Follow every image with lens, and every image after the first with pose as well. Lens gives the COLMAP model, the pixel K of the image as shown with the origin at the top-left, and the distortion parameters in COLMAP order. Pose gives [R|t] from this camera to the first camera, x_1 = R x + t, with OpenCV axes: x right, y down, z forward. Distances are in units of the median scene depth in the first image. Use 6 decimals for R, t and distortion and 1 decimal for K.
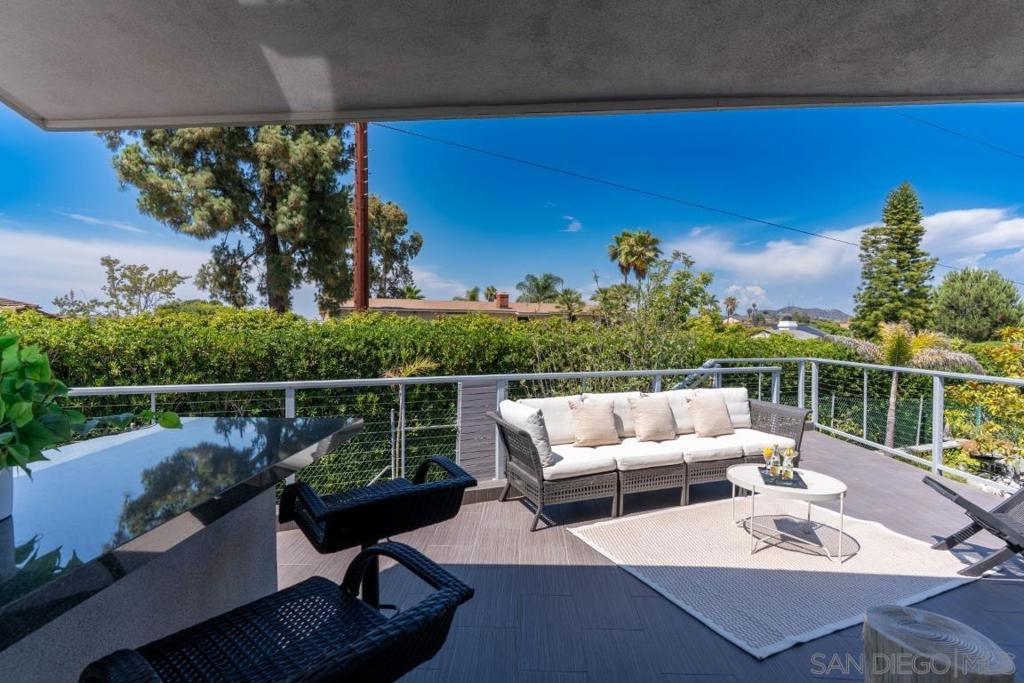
lens RADIAL K [[493.2, 0, 512.0], [0, 493.2, 341.5], [0, 0, 1]] dist [-0.003027, -0.000546]
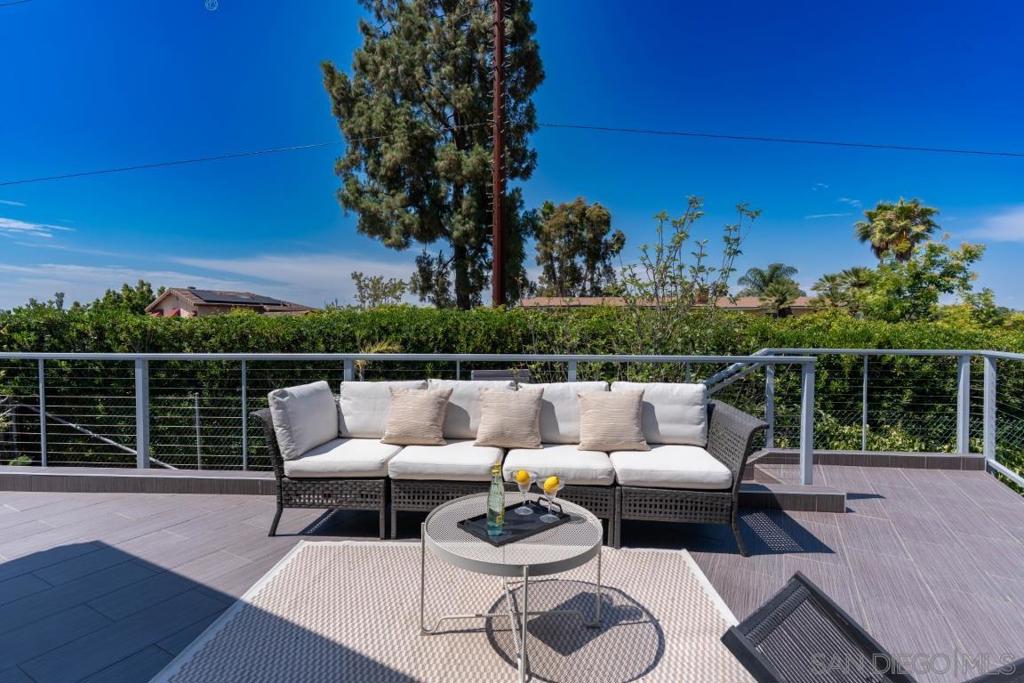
lens RADIAL K [[484.4, 0, 505.8], [0, 484.4, 343.8], [0, 0, 1]] dist [0.004321, 0.000221]
pose [[0.895228, 0.008100, -0.445534, 0.078753], [-0.006003, 0.999963, 0.006118, 0.005574], [0.445567, -0.002802, 0.895244, 0.046165]]
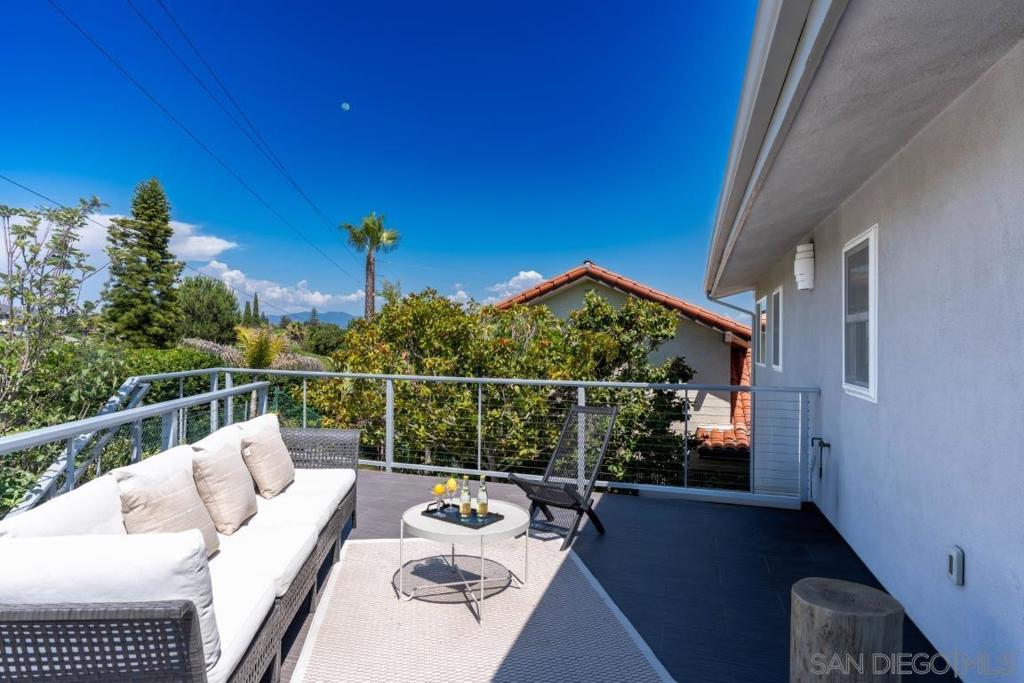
lens RADIAL K [[550.2, 0, 512.0], [0, 550.2, 341.5], [0, 0, 1]] dist [0.001870, 0.000328]
pose [[0.287741, -0.003633, 0.957702, -0.030372], [0.011376, 0.999935, 0.000376, -0.001428], [-0.957641, 0.010787, 0.287763, 0.064168]]
